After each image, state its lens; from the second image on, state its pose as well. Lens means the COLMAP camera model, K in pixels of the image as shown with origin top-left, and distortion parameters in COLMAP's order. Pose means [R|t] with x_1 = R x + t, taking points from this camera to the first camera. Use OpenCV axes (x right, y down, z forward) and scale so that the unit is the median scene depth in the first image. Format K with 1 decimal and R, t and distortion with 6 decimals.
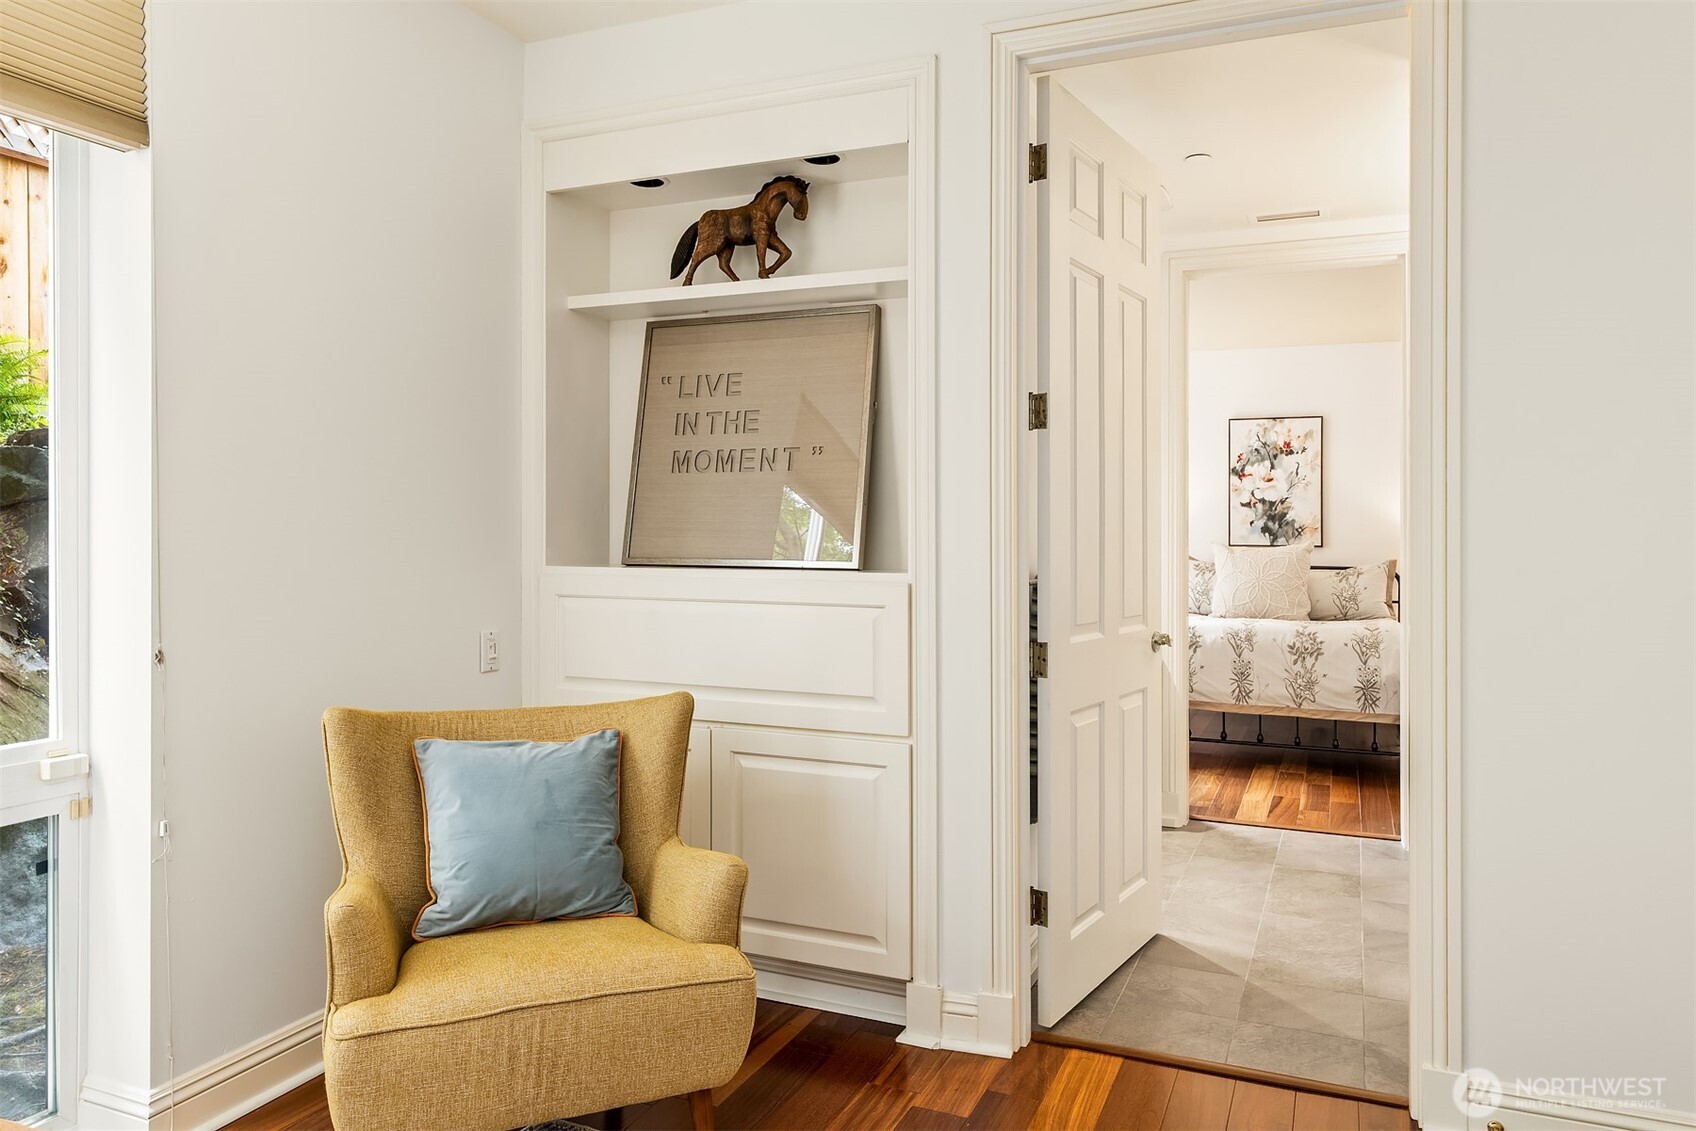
lens RADIAL K [[1174.0, 0, 846.7], [0, 1174.0, 557.2], [0, 0, 1]] dist [-0.000002, 0.013100]
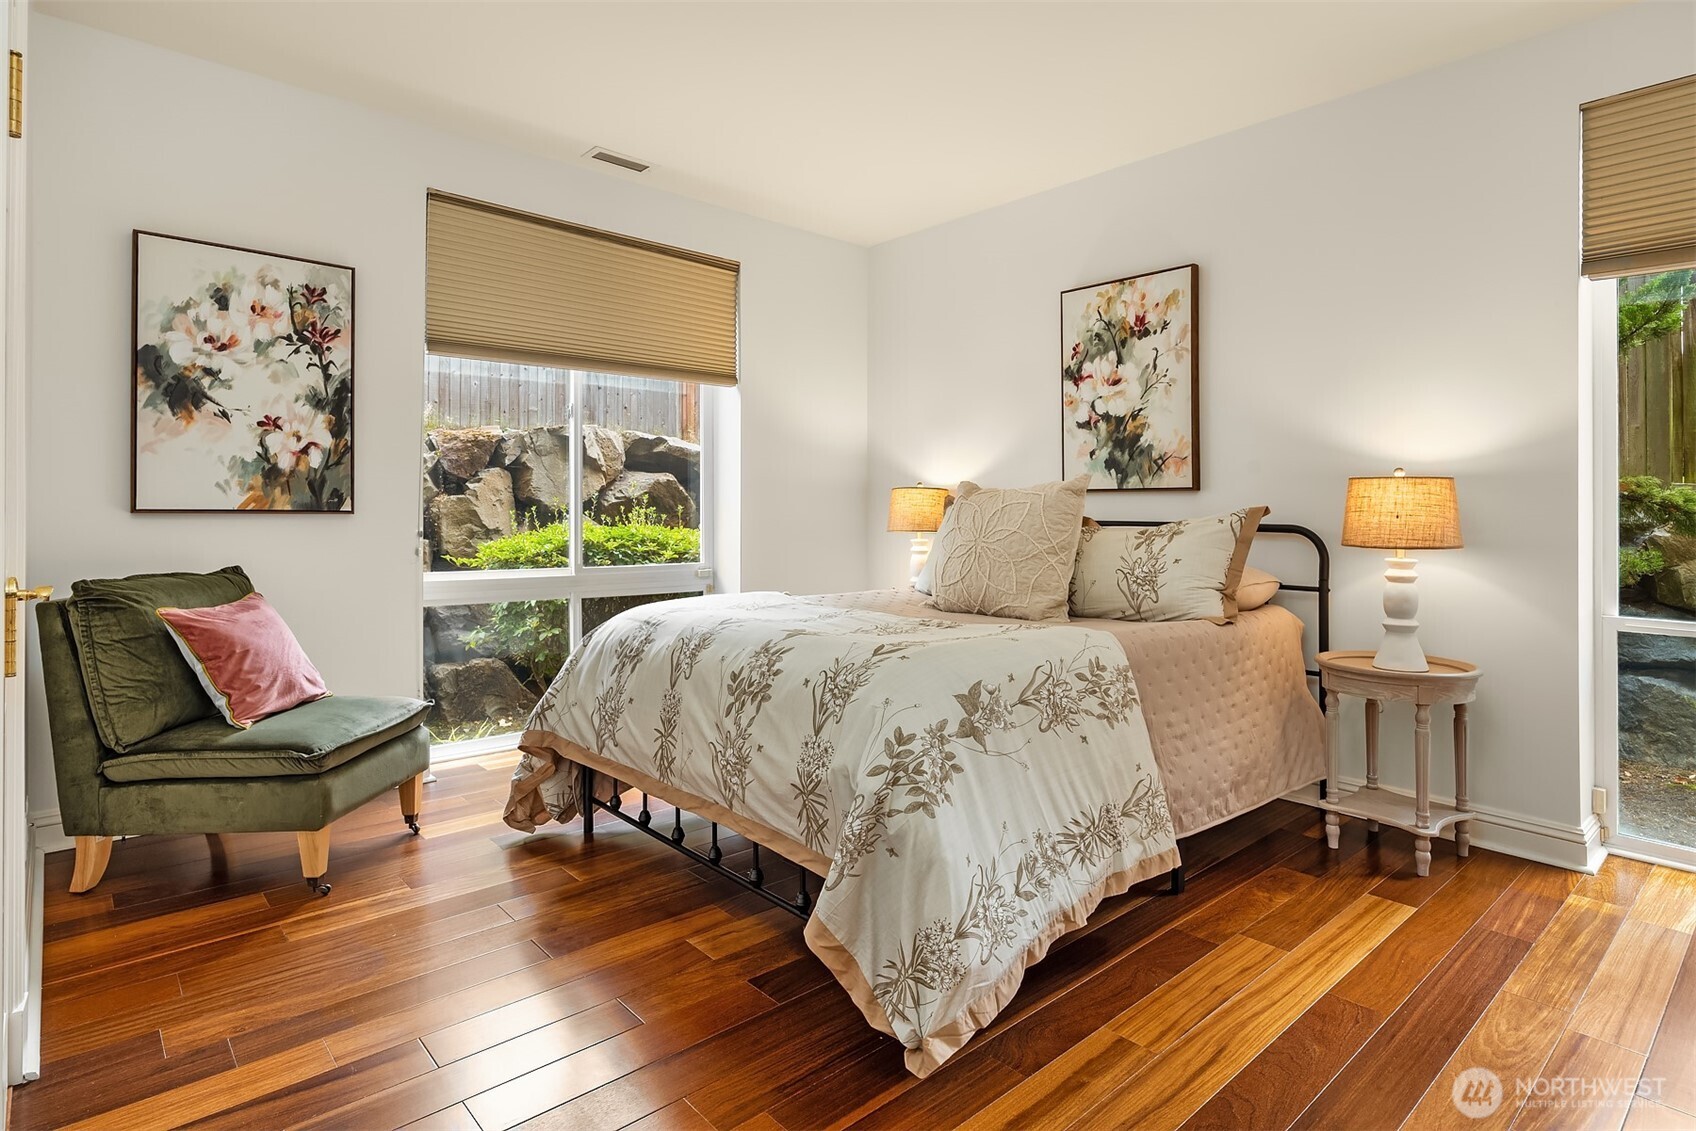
lens RADIAL K [[898.7, 0, 828.6], [0, 898.7, 517.2], [0, 0, 1]] dist [0.002480, 0.000052]
pose [[0.902812, -0.000975, -0.430034, 0.426814], [-0.006981, 0.999832, -0.016923, 0.013399], [0.429978, 0.018280, 0.902654, 0.516287]]
